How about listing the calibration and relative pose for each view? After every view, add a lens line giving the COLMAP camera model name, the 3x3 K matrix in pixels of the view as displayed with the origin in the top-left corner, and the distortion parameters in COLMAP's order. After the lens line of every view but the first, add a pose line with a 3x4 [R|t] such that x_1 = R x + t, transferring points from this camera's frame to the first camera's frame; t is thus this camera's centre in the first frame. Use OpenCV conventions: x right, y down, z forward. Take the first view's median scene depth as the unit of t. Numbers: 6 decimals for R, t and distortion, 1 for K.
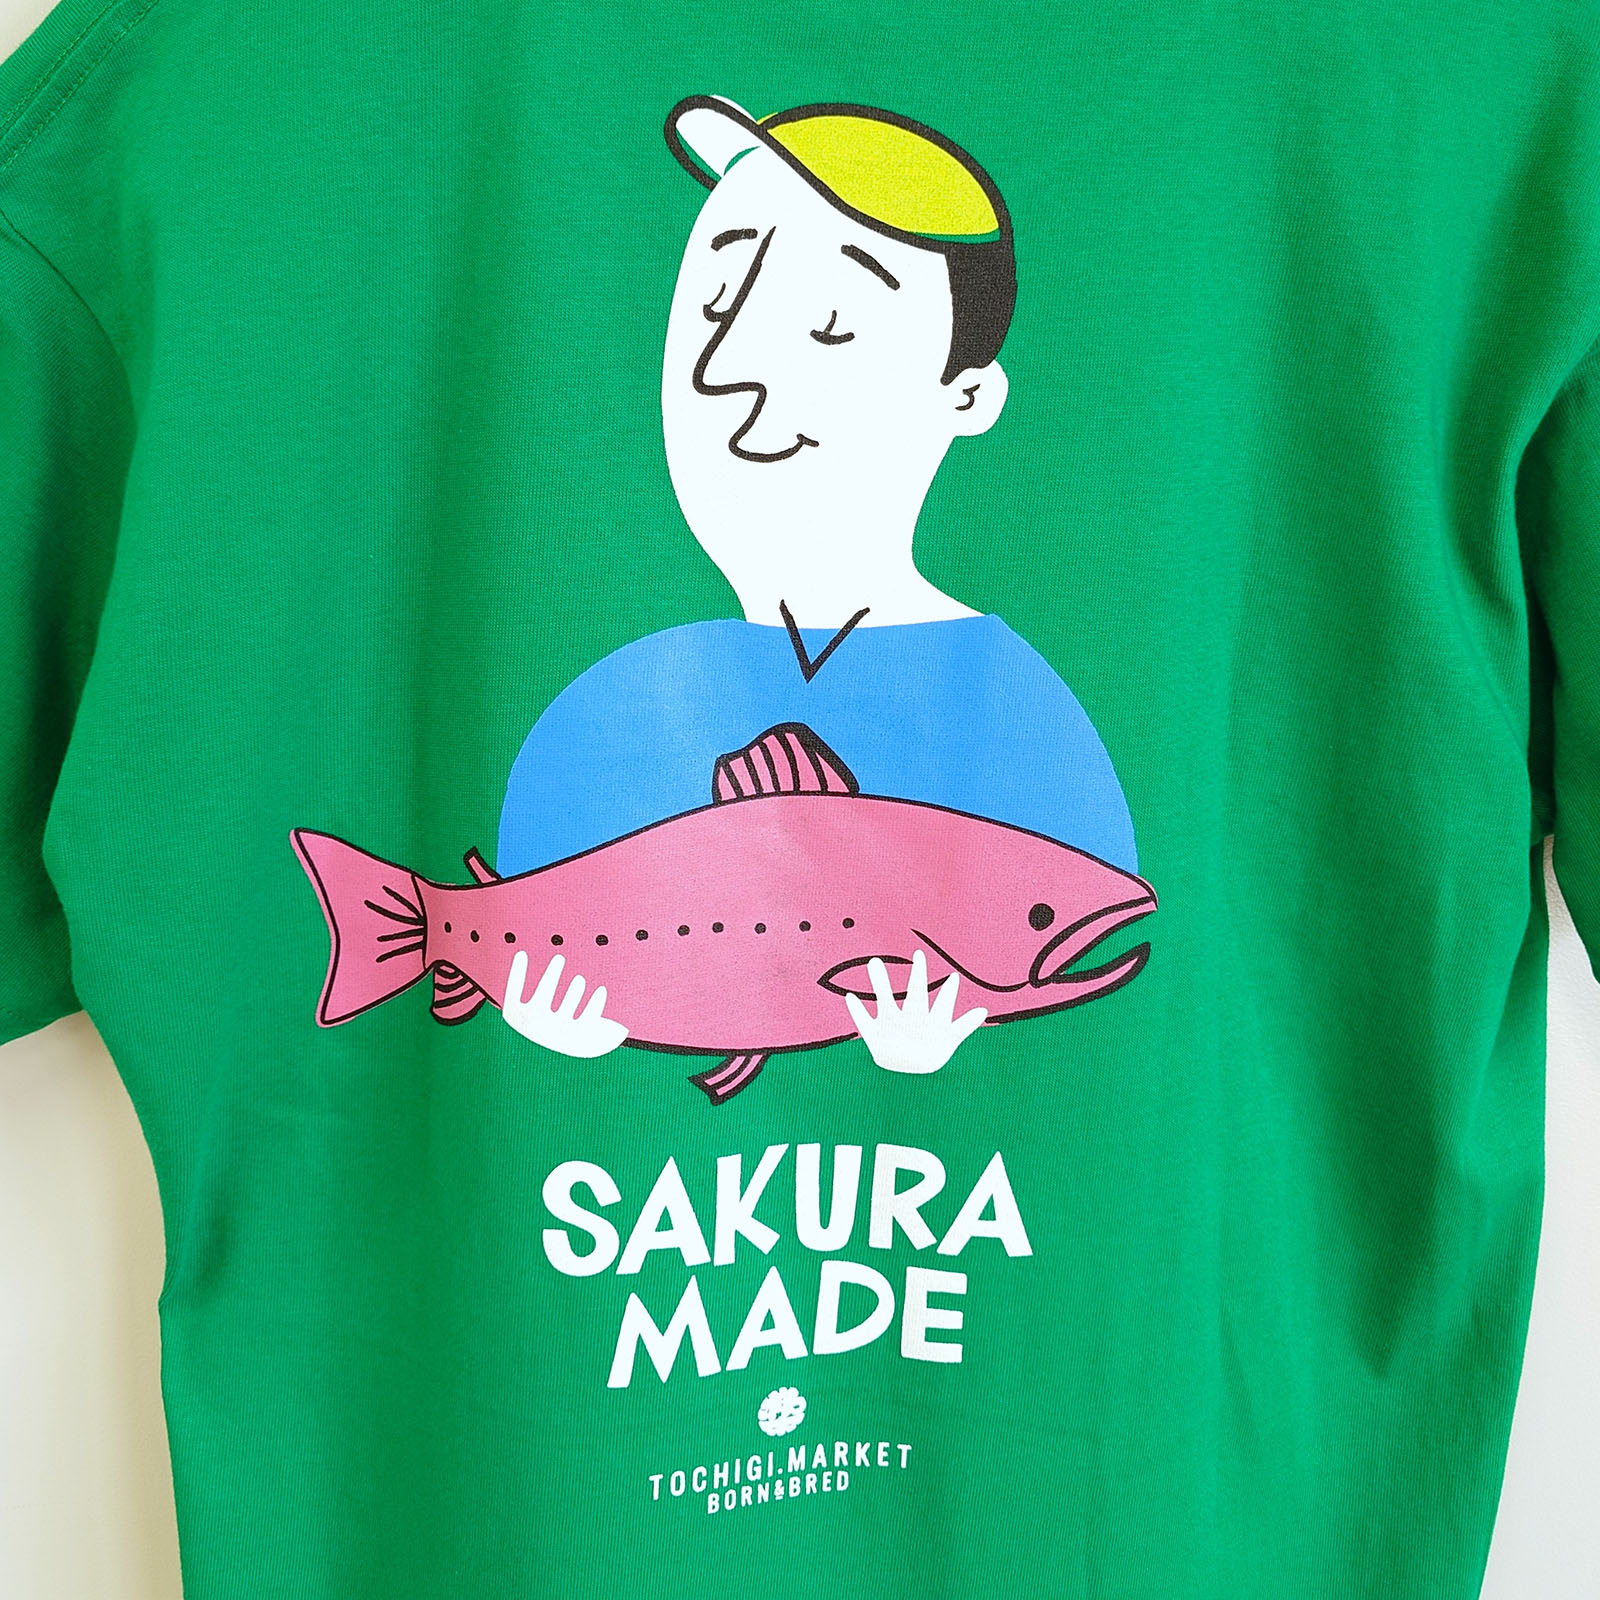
lens RADIAL K [[1620.8, 0, 805.5], [0, 1620.8, 788.7], [0, 0, 1]] dist [0.001885, 0.000000]
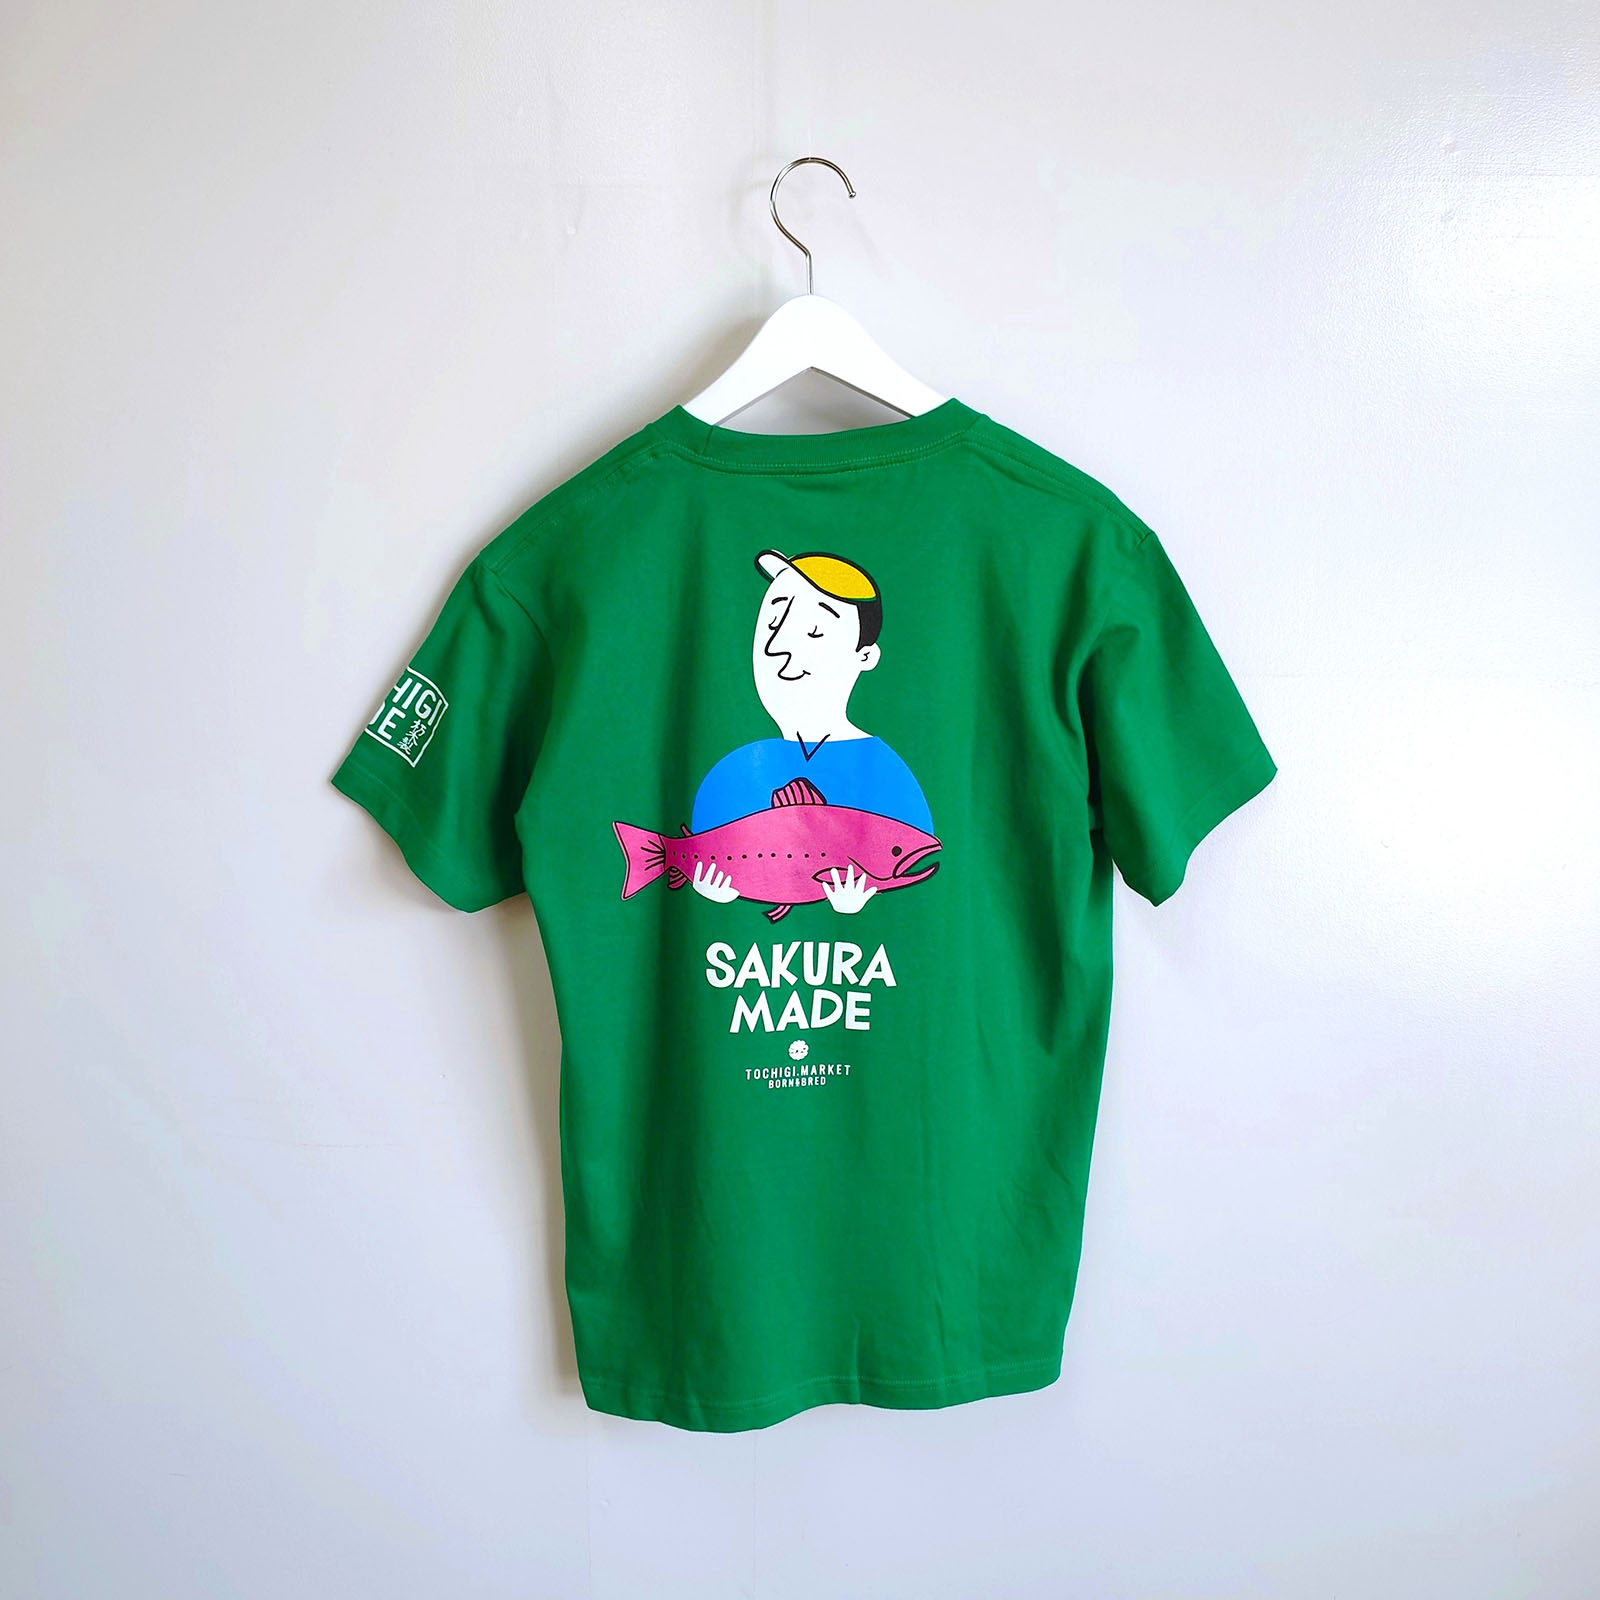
lens RADIAL K [[1620.8, 0, 798.7], [0, 1620.8, 804.1], [0, 0, 1]] dist [0.001885, 0.000000]
pose [[0.998479, -0.003504, -0.055019, 0.131448], [-0.001818, 0.995343, -0.096375, 0.255293], [0.055101, 0.096329, 0.993823, -1.611049]]
